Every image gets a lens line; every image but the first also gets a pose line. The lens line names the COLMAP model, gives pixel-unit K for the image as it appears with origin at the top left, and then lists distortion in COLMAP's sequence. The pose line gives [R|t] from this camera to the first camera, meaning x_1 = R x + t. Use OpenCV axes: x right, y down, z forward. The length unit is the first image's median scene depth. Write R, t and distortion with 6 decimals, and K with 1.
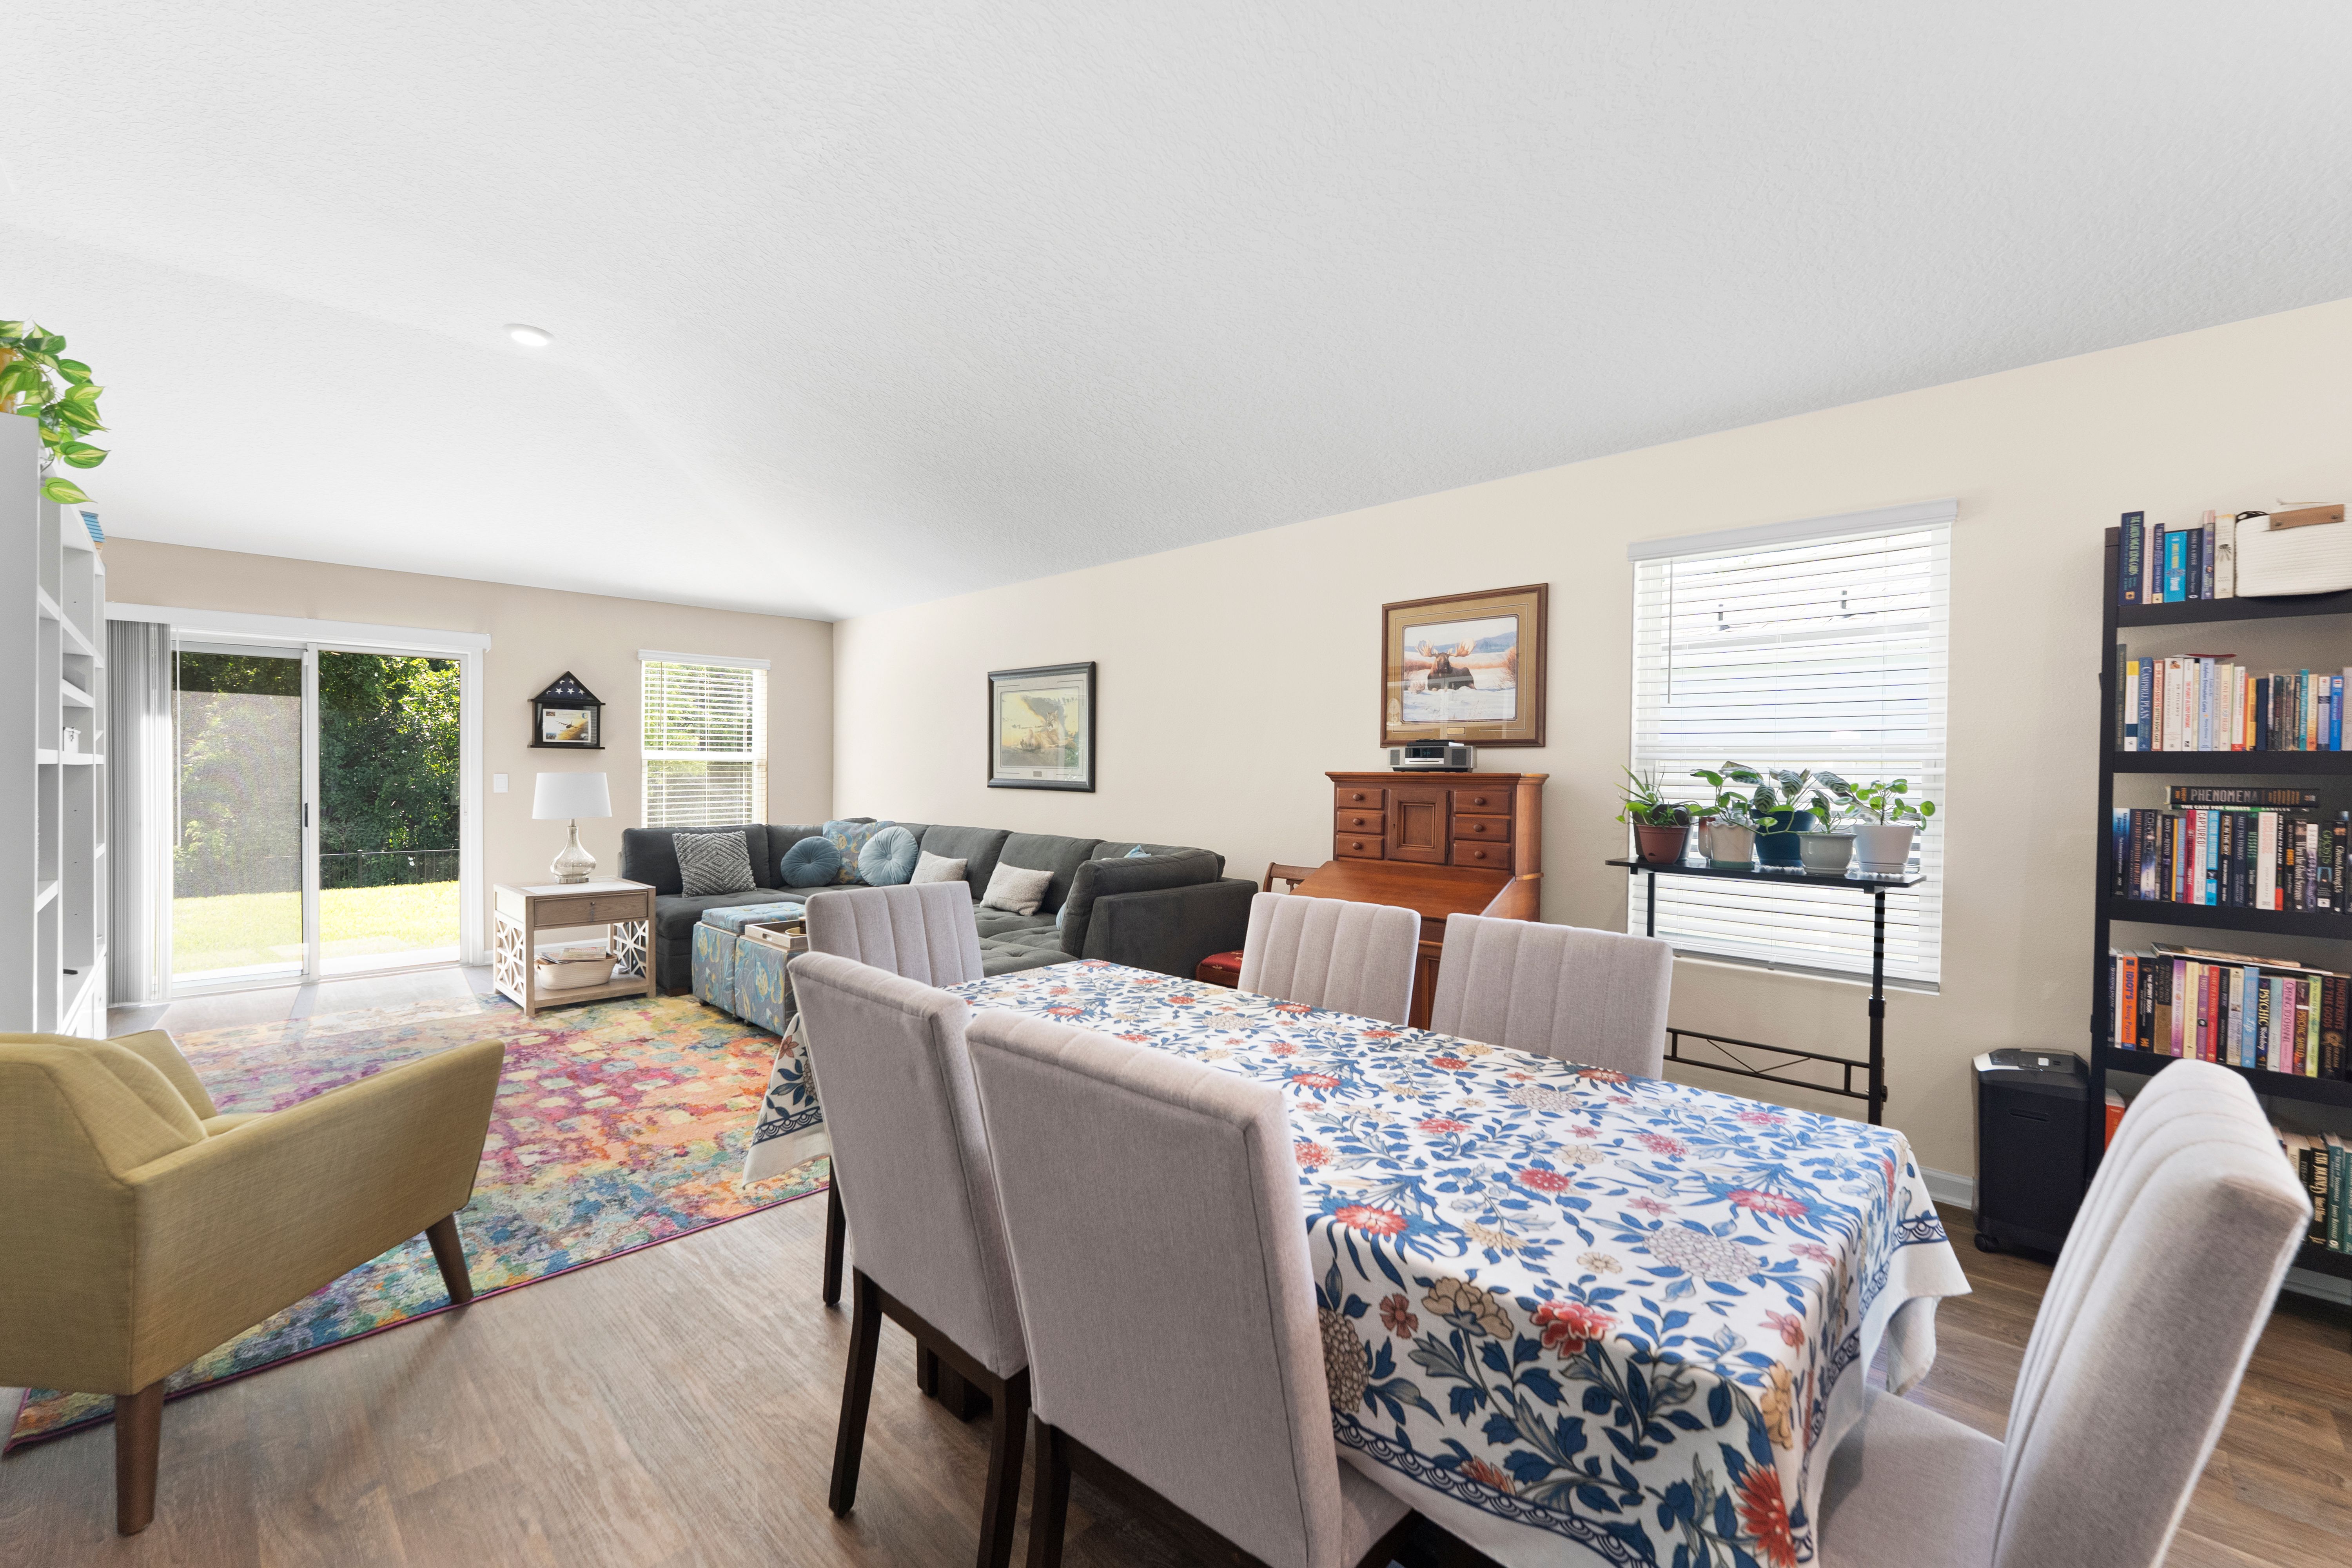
lens RADIAL K [[964.8, 0, 1165.7], [0, 964.8, 781.2], [0, 0, 1]] dist [-0.001201, -0.001352]
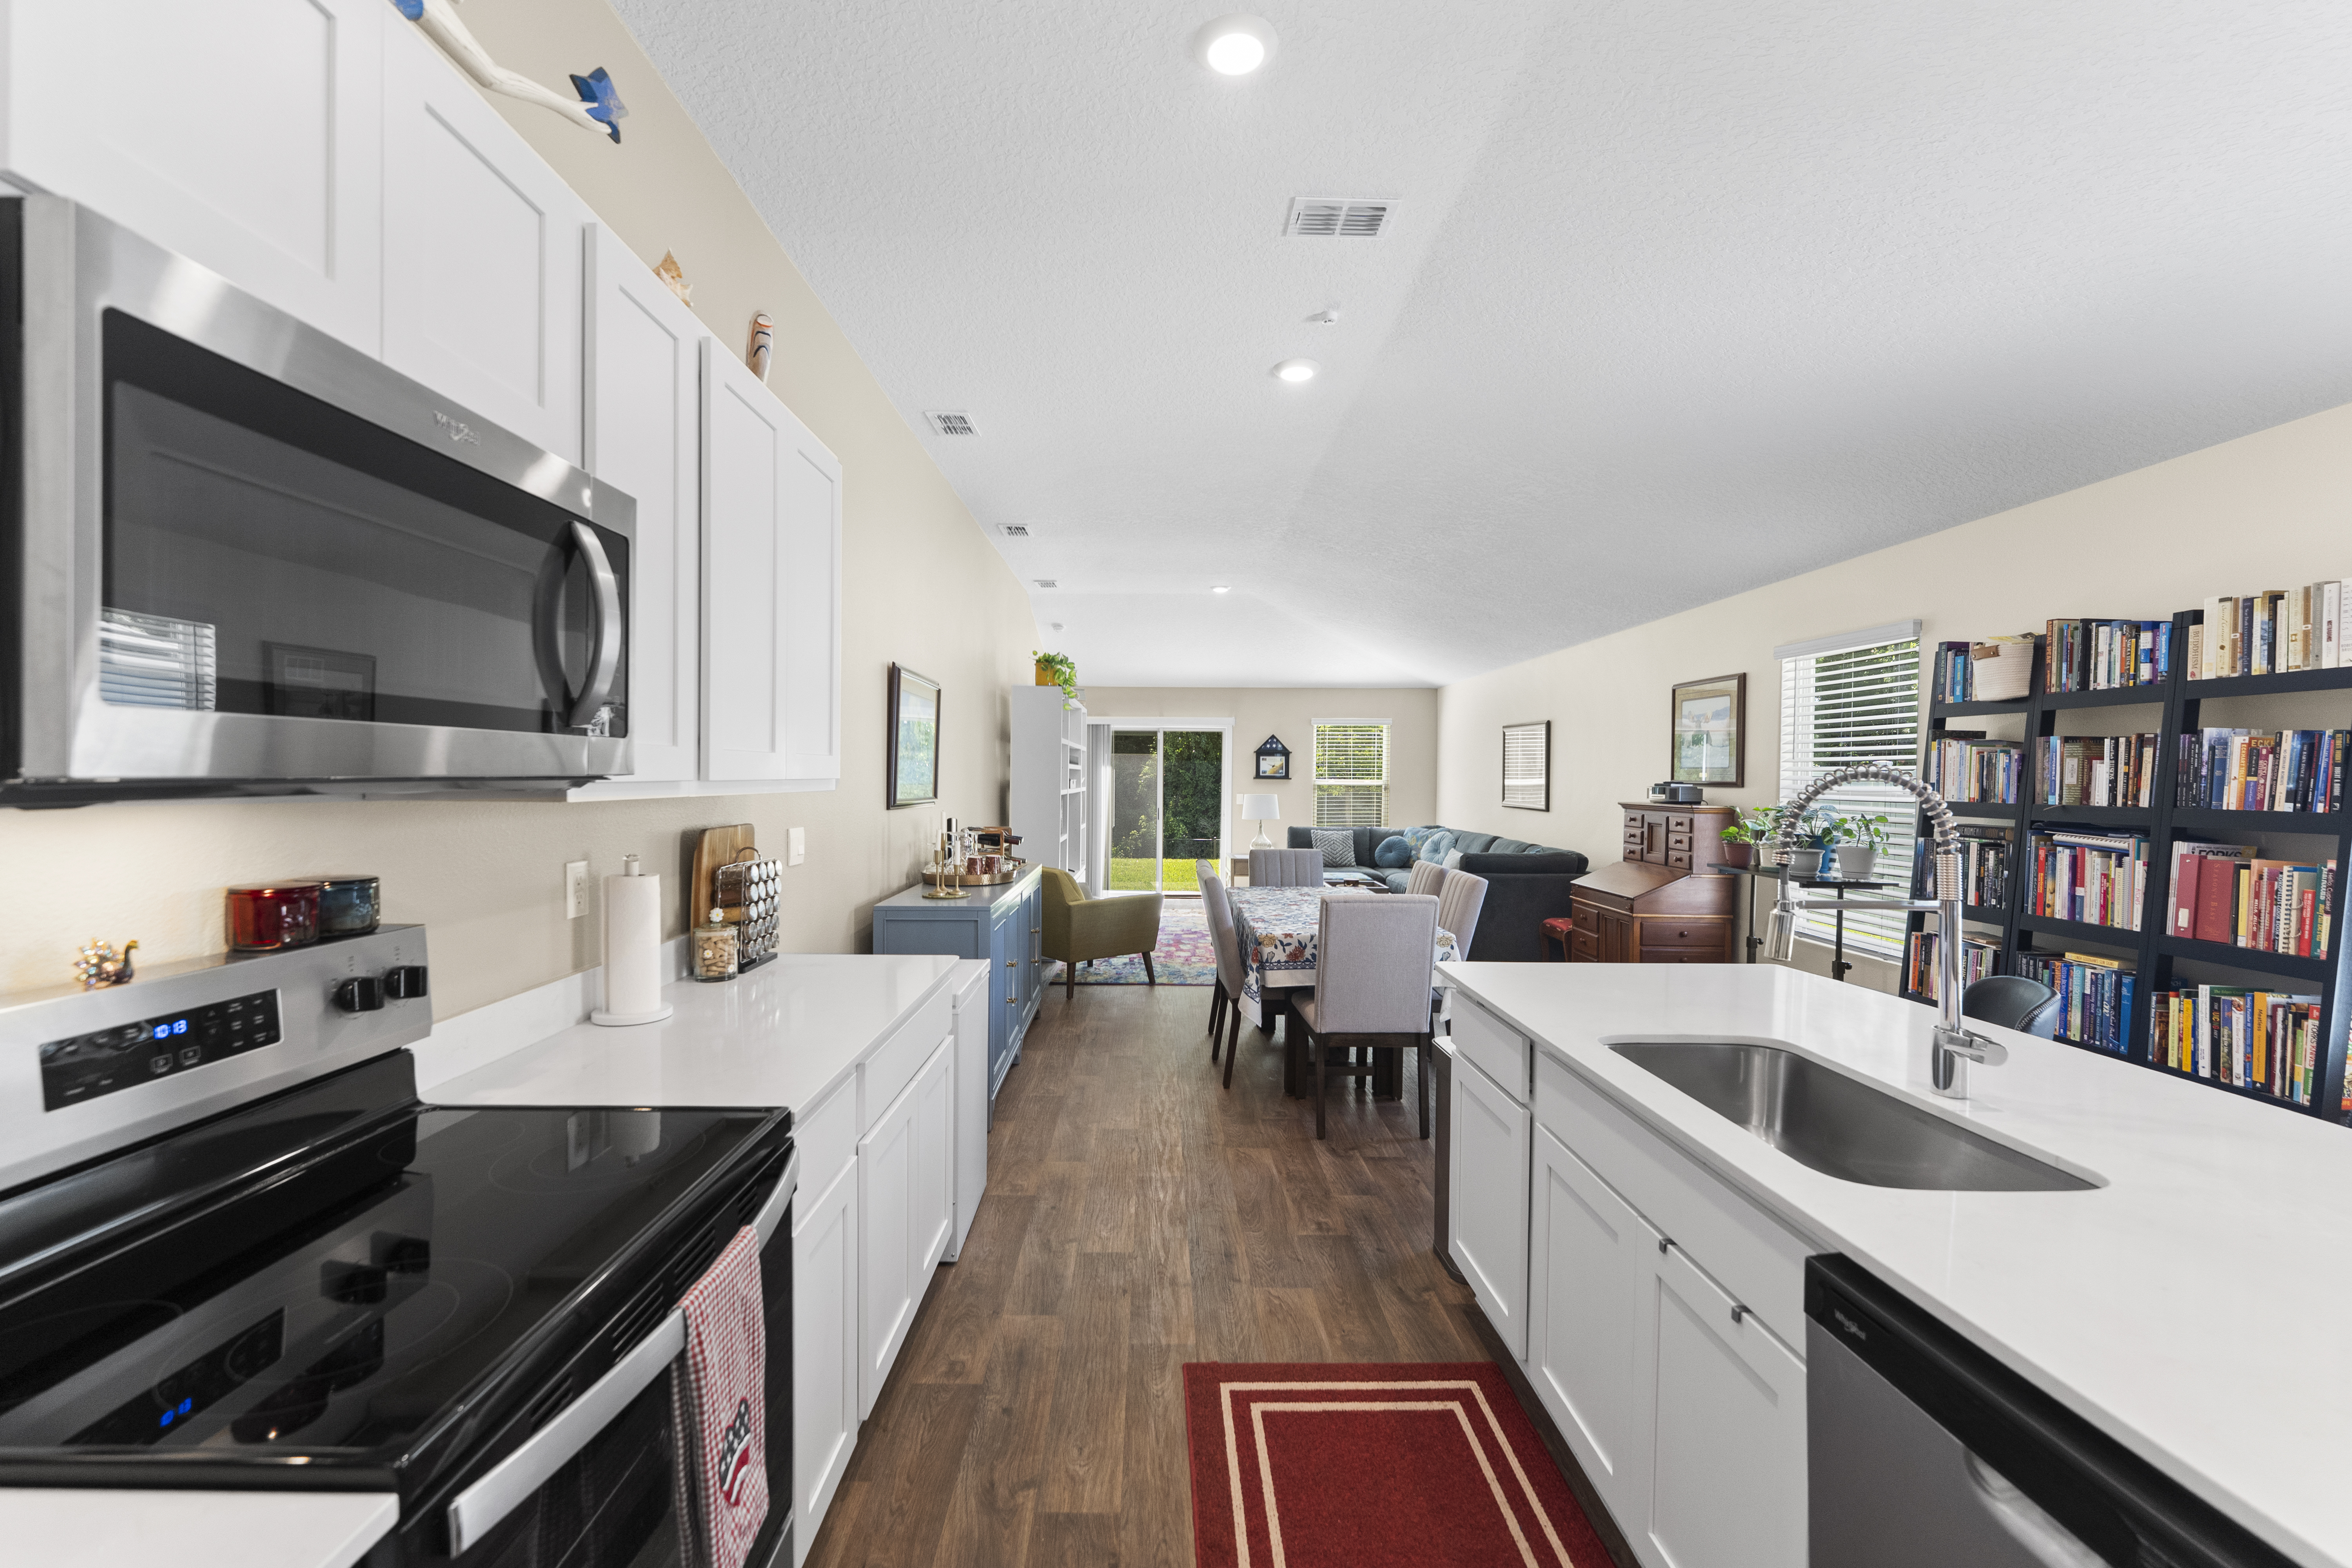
lens RADIAL K [[964.8, 0, 1162.8], [0, 964.8, 787.3], [0, 0, 1]] dist [-0.001201, -0.001352]
pose [[0.699139, 0.007780, -0.714944, 0.625573], [-0.011273, 0.999936, -0.000143, -0.021490], [0.714897, 0.008160, 0.699182, -0.338272]]
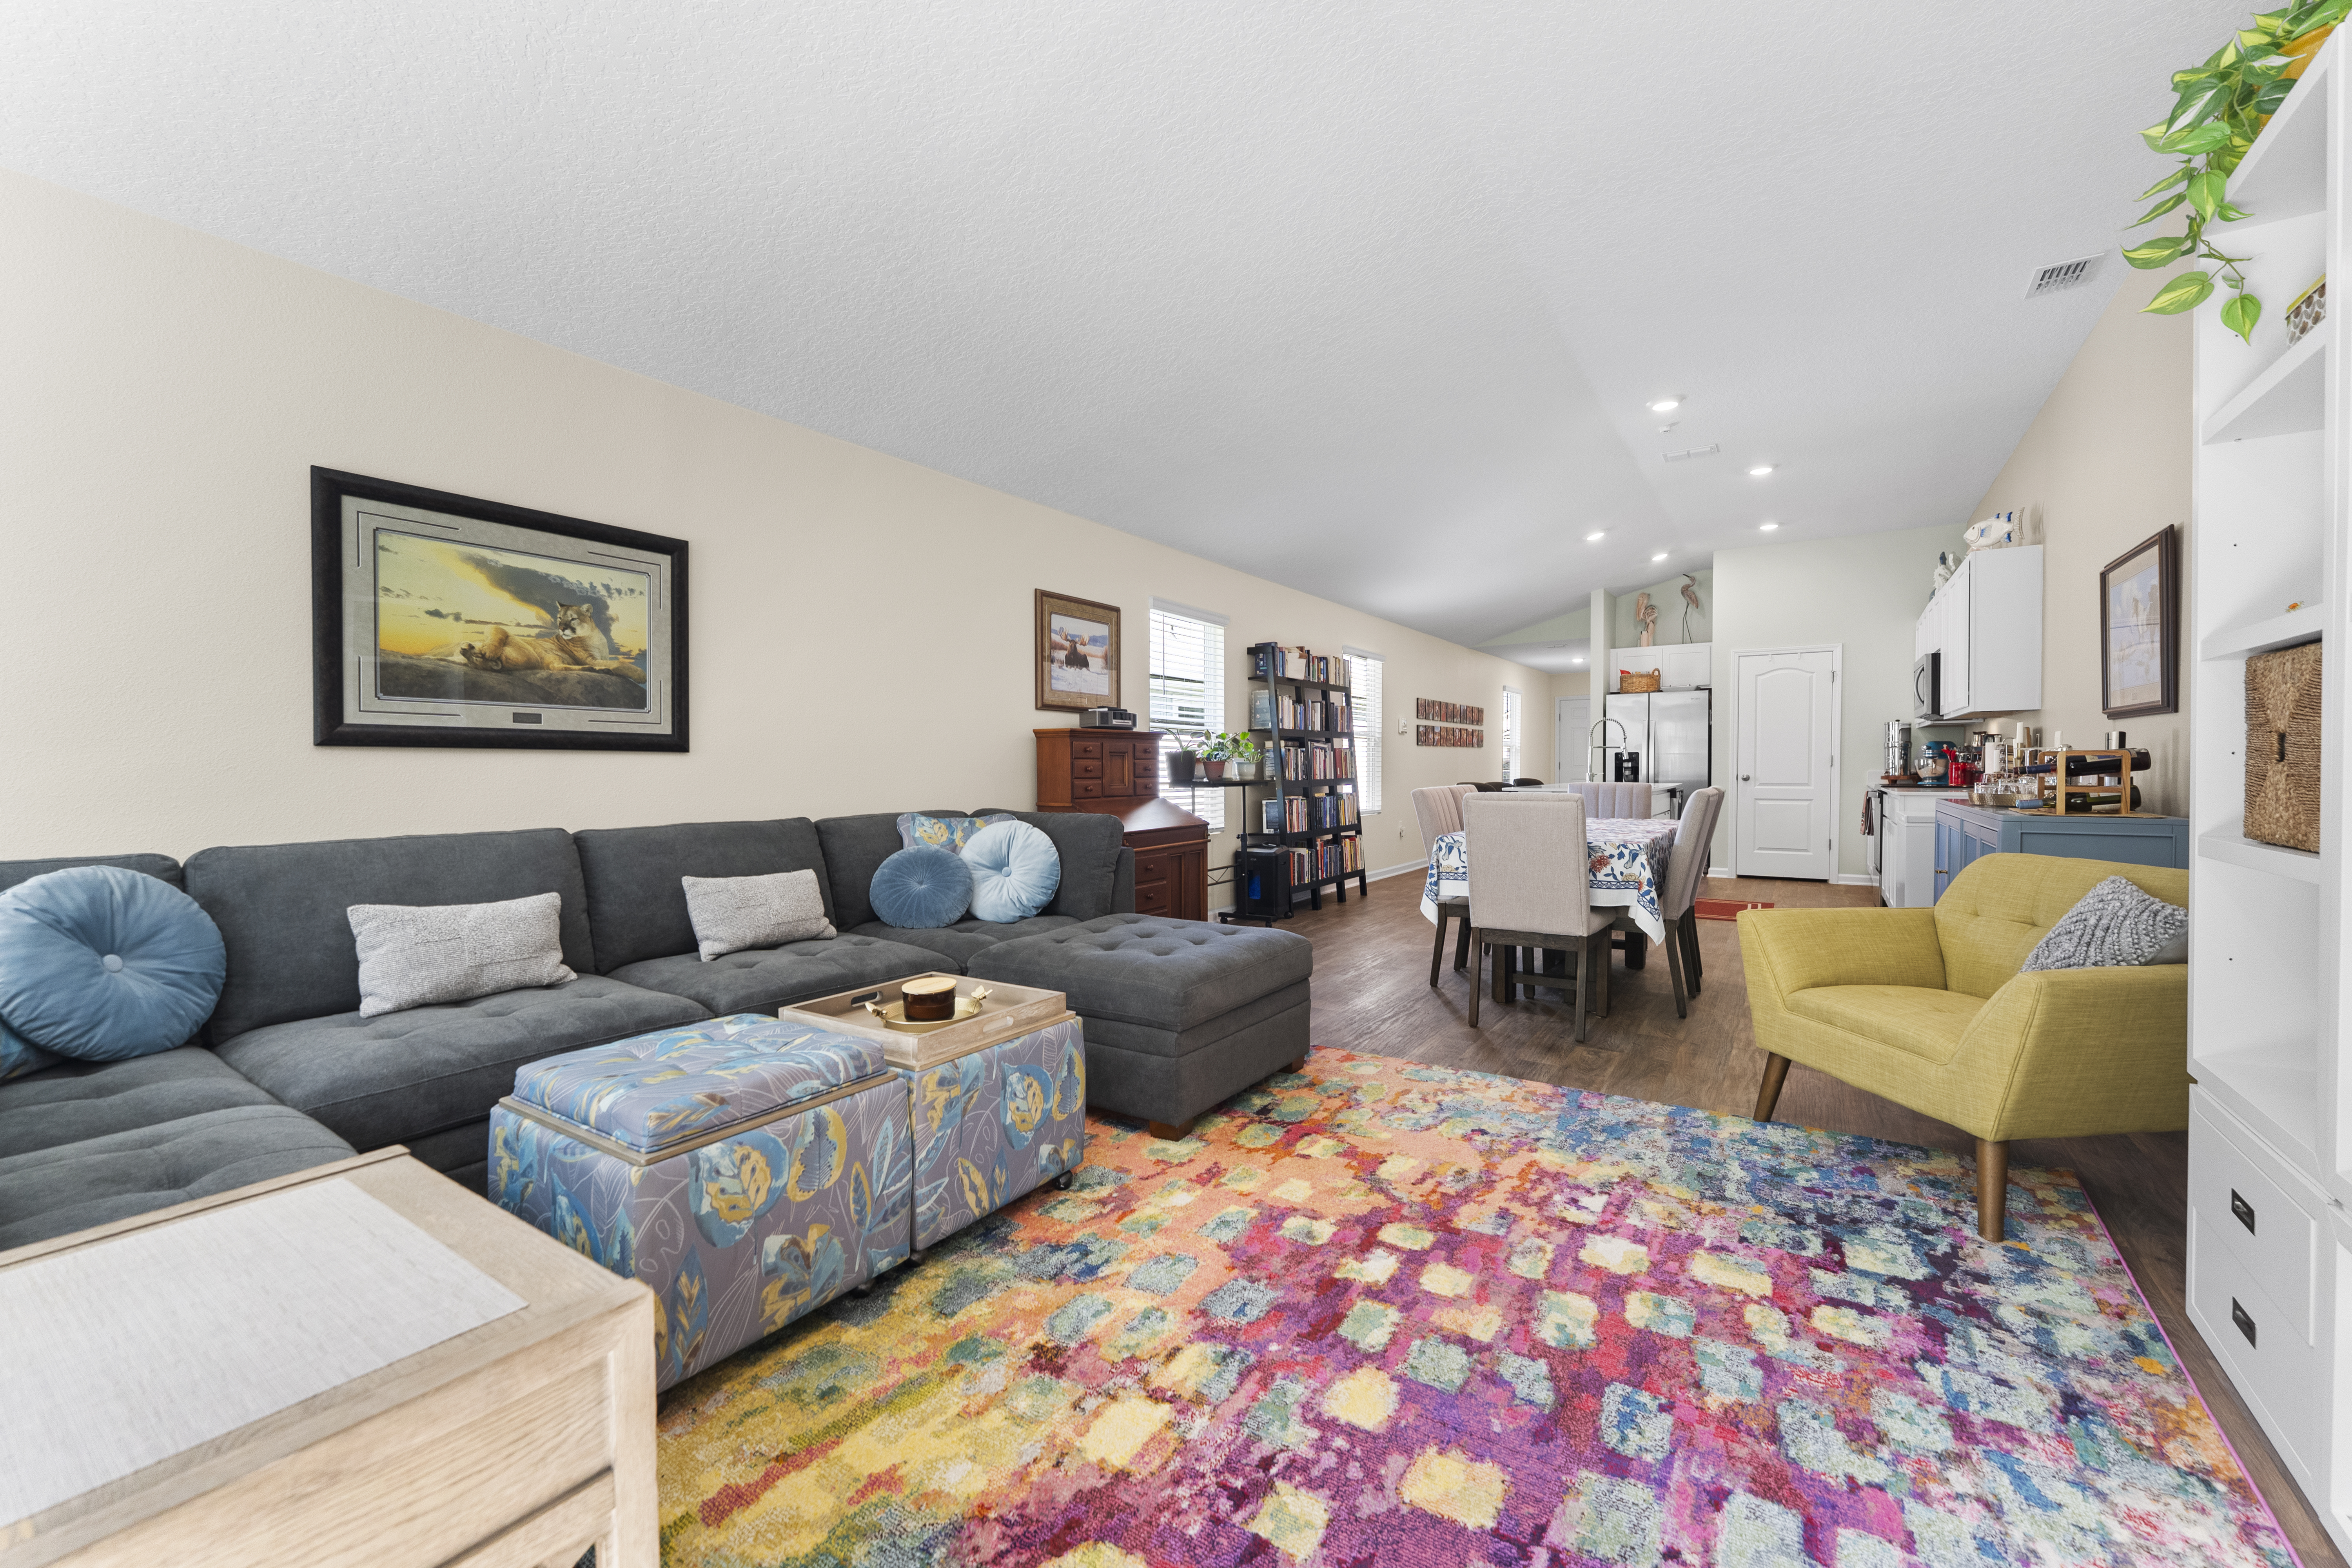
lens RADIAL K [[964.8, 0, 1158.7], [0, 964.8, 779.8], [0, 0, 1]] dist [-0.001201, -0.001352]
pose [[-0.179846, -0.021722, 0.983455, -0.892884], [0.020238, 0.999463, 0.025777, 0.023357], [-0.983487, 0.024539, -0.179309, 0.979008]]
